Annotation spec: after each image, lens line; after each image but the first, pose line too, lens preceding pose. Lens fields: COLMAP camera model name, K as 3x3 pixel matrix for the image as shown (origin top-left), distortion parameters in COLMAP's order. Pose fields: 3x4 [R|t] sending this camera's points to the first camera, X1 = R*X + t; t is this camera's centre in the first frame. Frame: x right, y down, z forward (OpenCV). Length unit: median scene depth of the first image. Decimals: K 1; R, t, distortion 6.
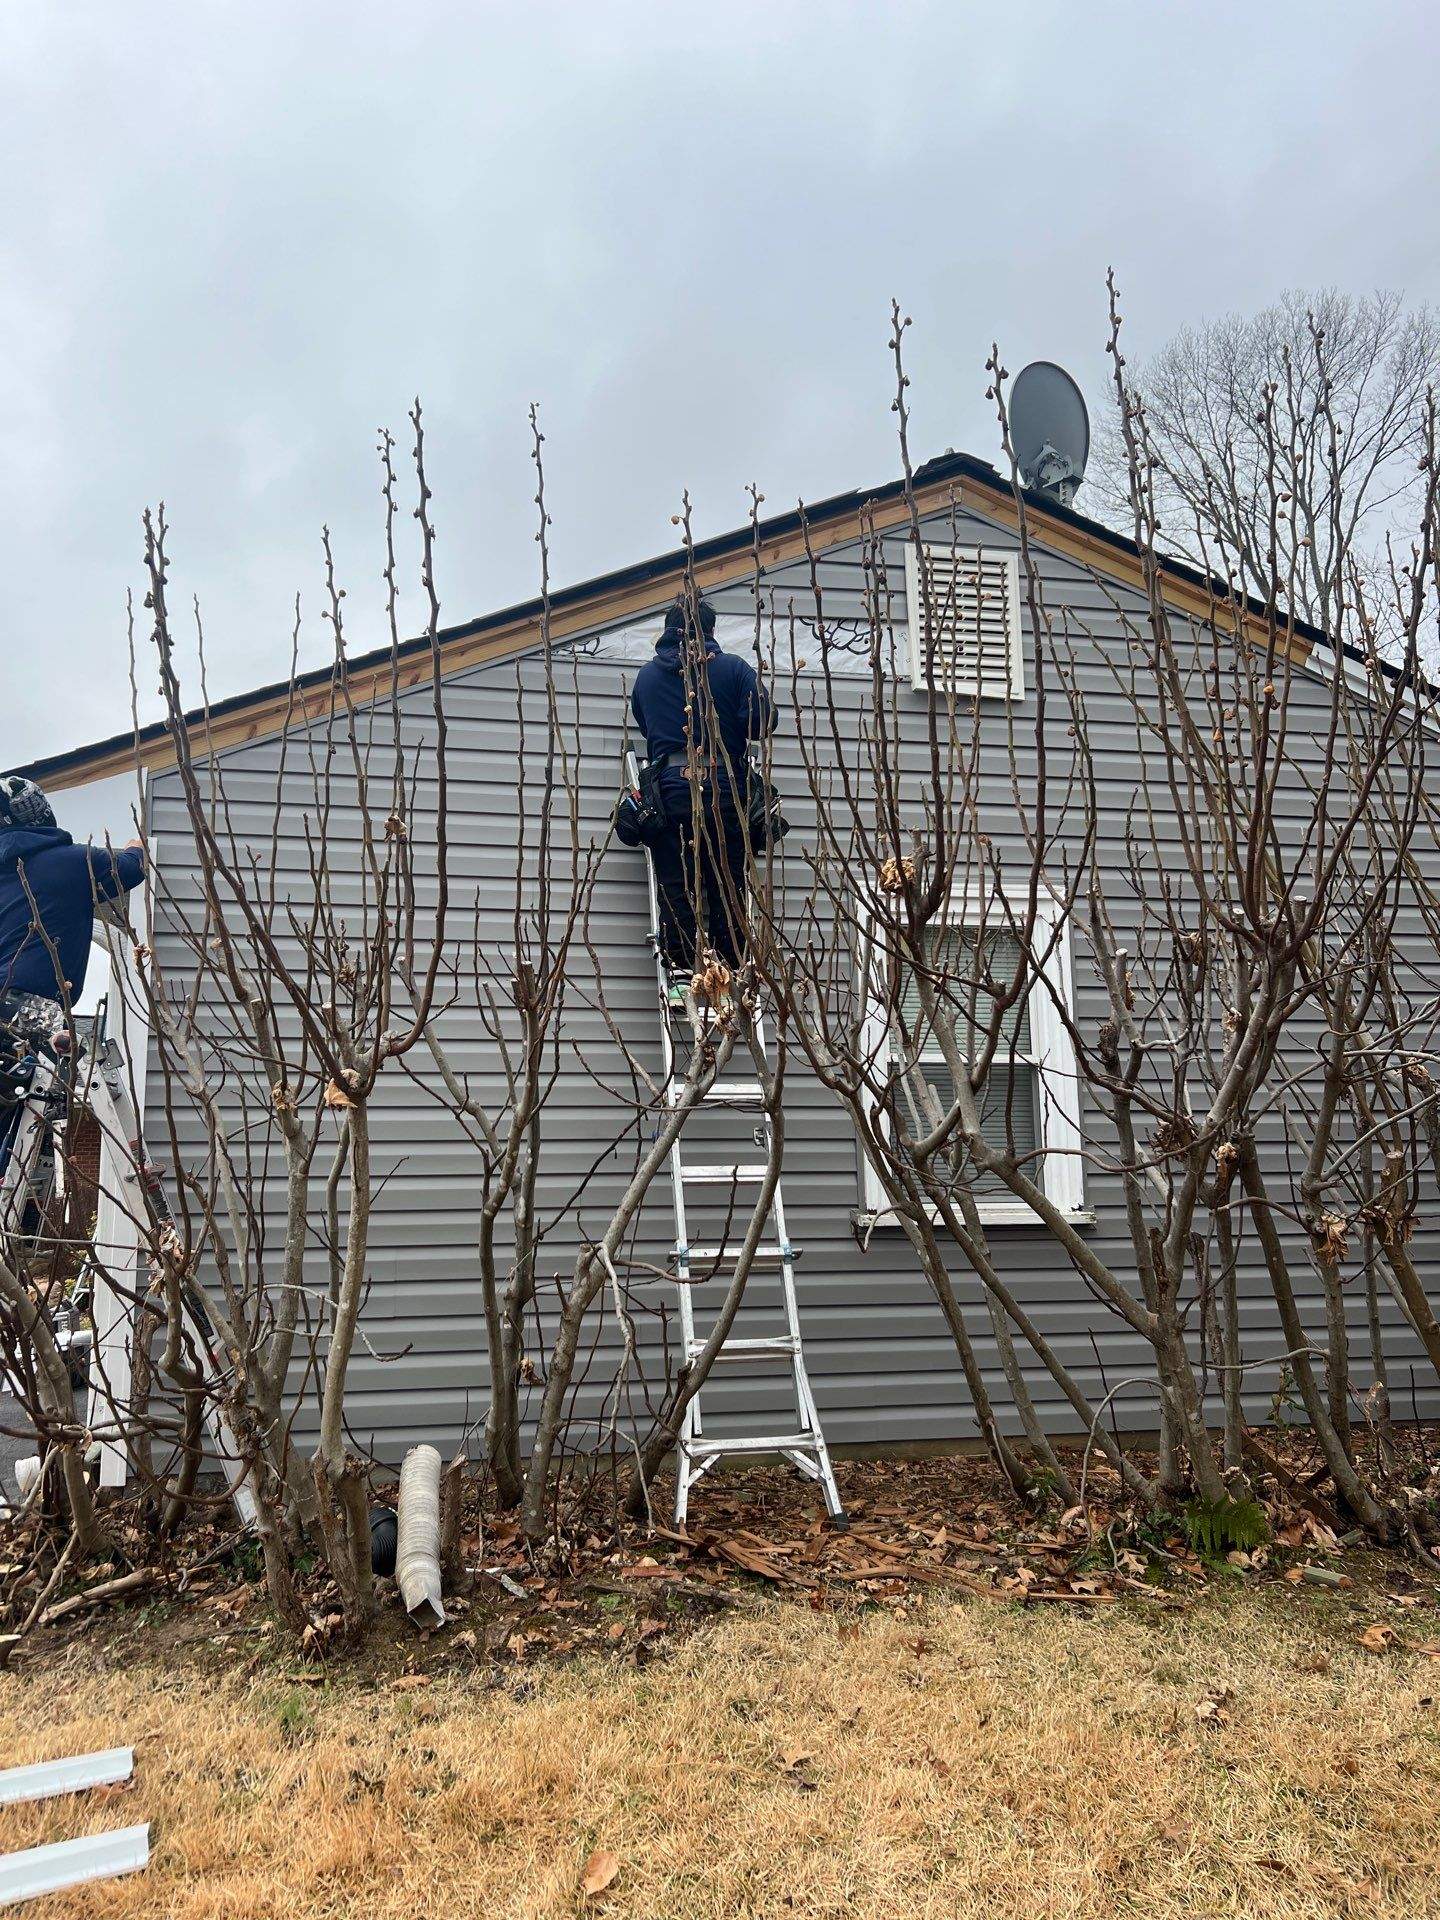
lens RADIAL K [[1454.6, 0, 722.0], [0, 1454.6, 956.8], [0, 0, 1]] dist [0.053236, -0.075514]
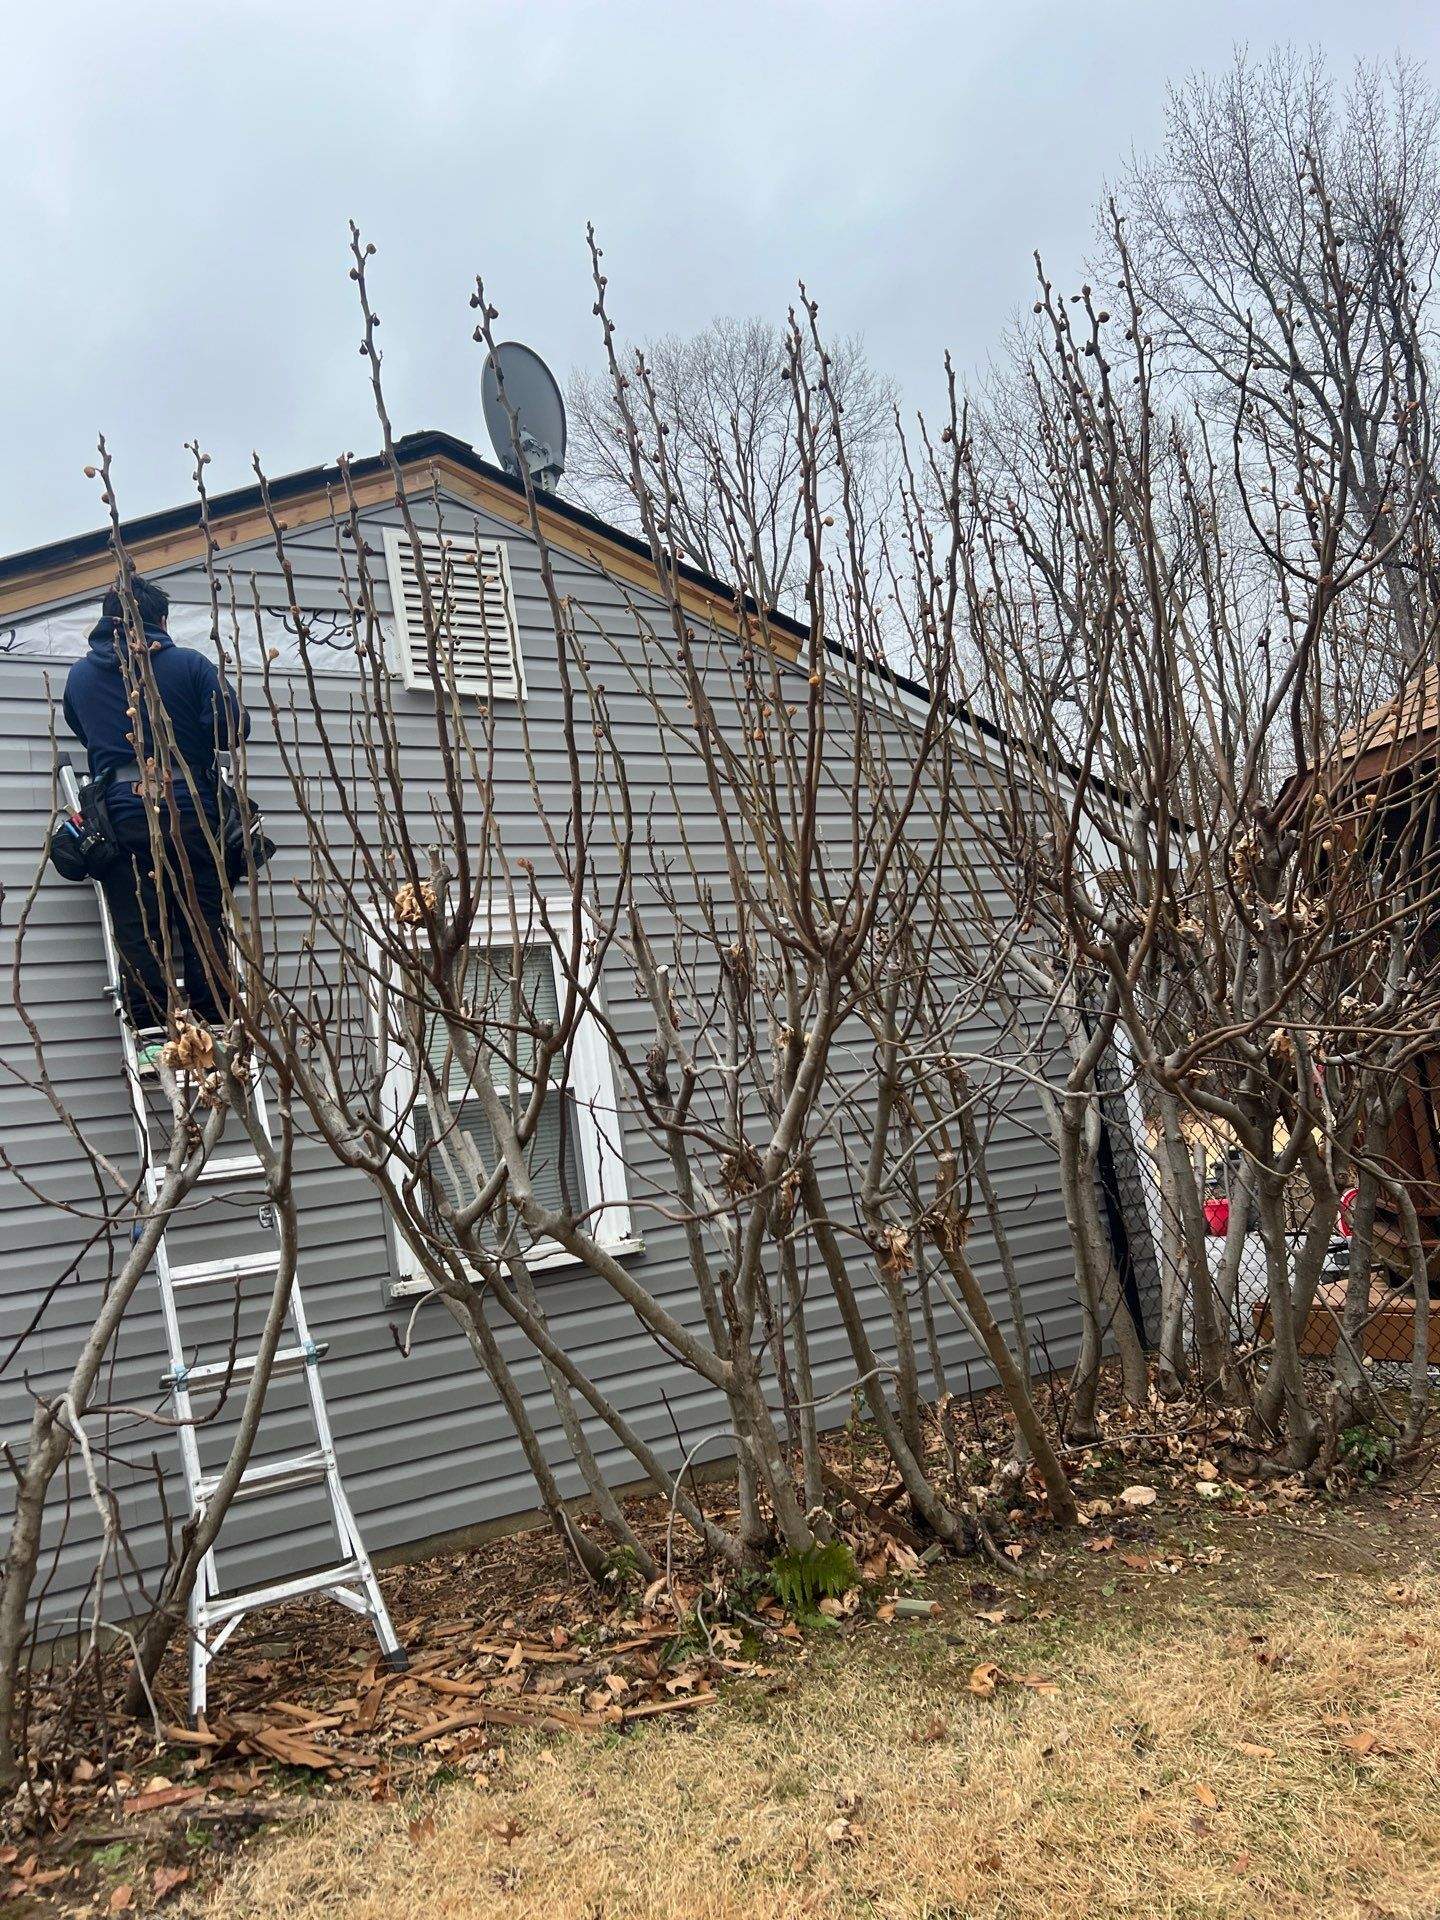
lens RADIAL K [[1452.4, 0, 707.0], [0, 1452.4, 965.1], [0, 0, 1]] dist [0.062031, -0.067649]
pose [[0.944130, -0.074337, 0.321081, 0.006401], [0.073351, 0.997191, 0.015183, -0.018956], [-0.321308, 0.009217, 0.946930, 0.129118]]
